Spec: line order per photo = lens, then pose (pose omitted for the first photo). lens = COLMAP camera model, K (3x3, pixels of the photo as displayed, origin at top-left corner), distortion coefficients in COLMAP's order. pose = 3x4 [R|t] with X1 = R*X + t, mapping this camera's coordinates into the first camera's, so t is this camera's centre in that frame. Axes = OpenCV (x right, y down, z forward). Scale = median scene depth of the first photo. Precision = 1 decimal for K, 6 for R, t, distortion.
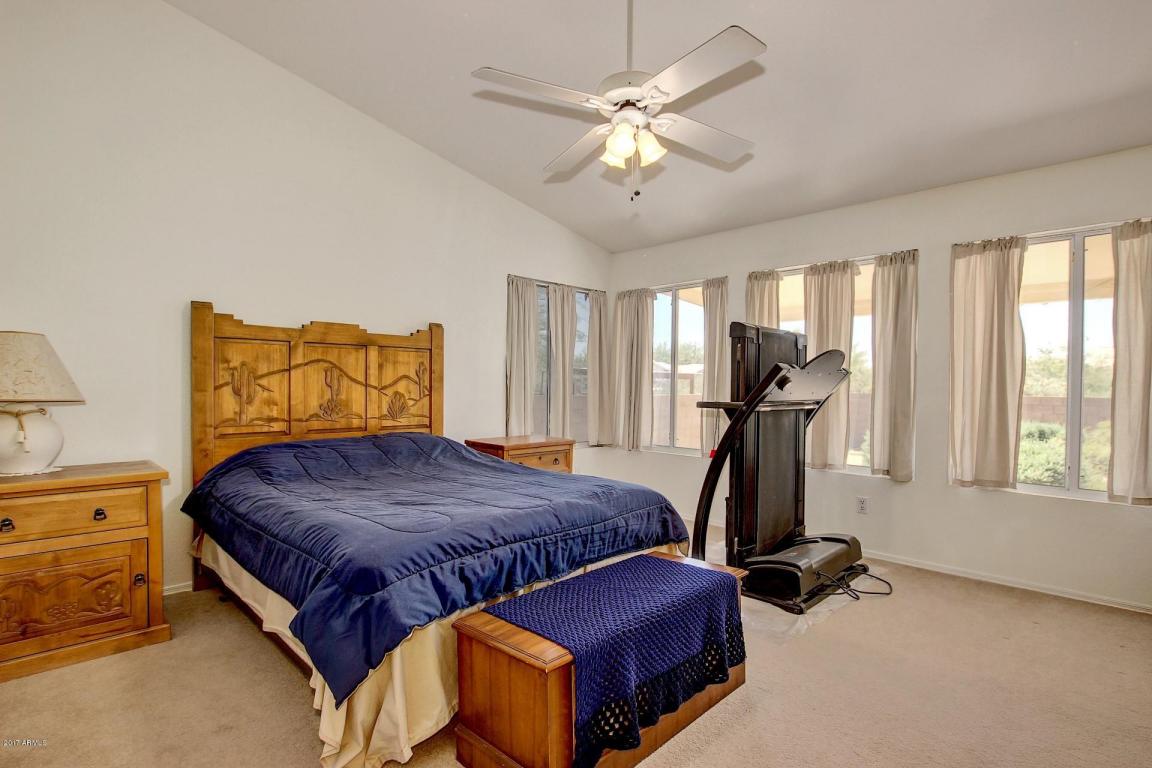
lens RADIAL K [[549.2, 0, 574.6], [0, 549.2, 393.3], [0, 0, 1]] dist [-0.025443, 0.000652]
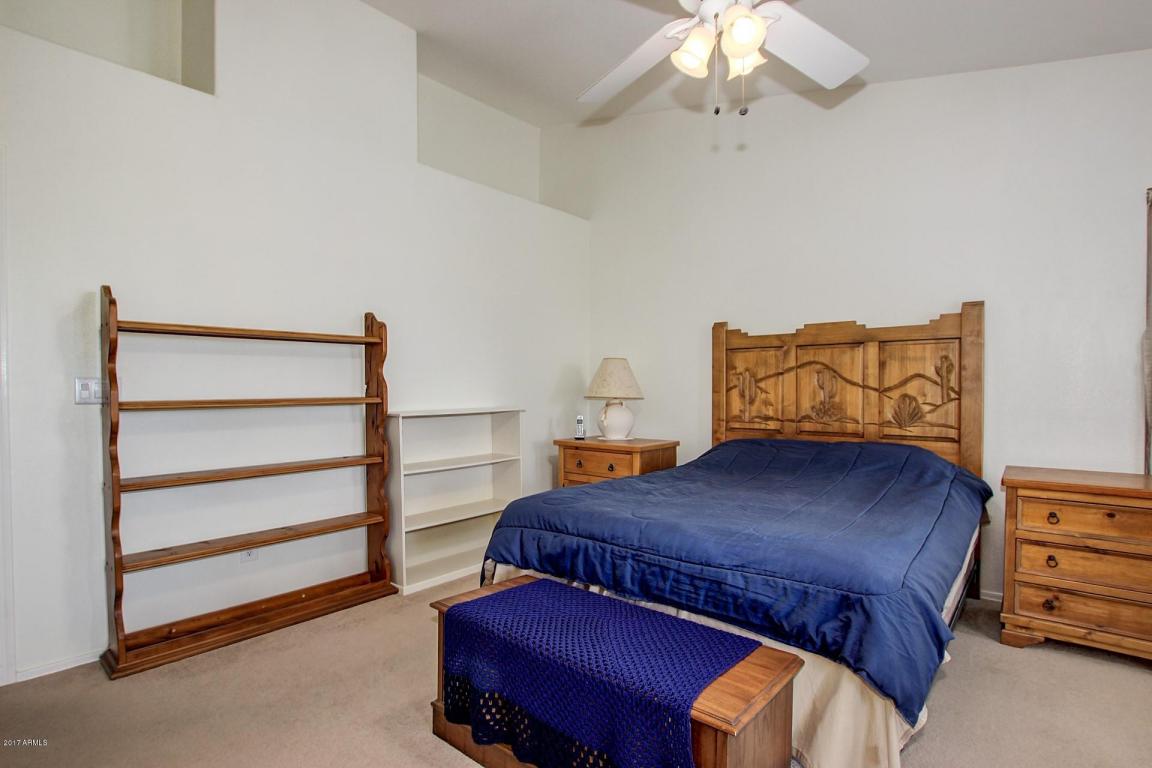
lens RADIAL K [[549.2, 0, 574.6], [0, 549.2, 393.3], [0, 0, 1]] dist [-0.025443, 0.000652]
pose [[0.093809, 0.002242, -0.995588, 0.499429], [-0.009701, 0.999952, 0.001338, -0.000624], [0.995543, 0.009532, 0.093826, 0.479706]]
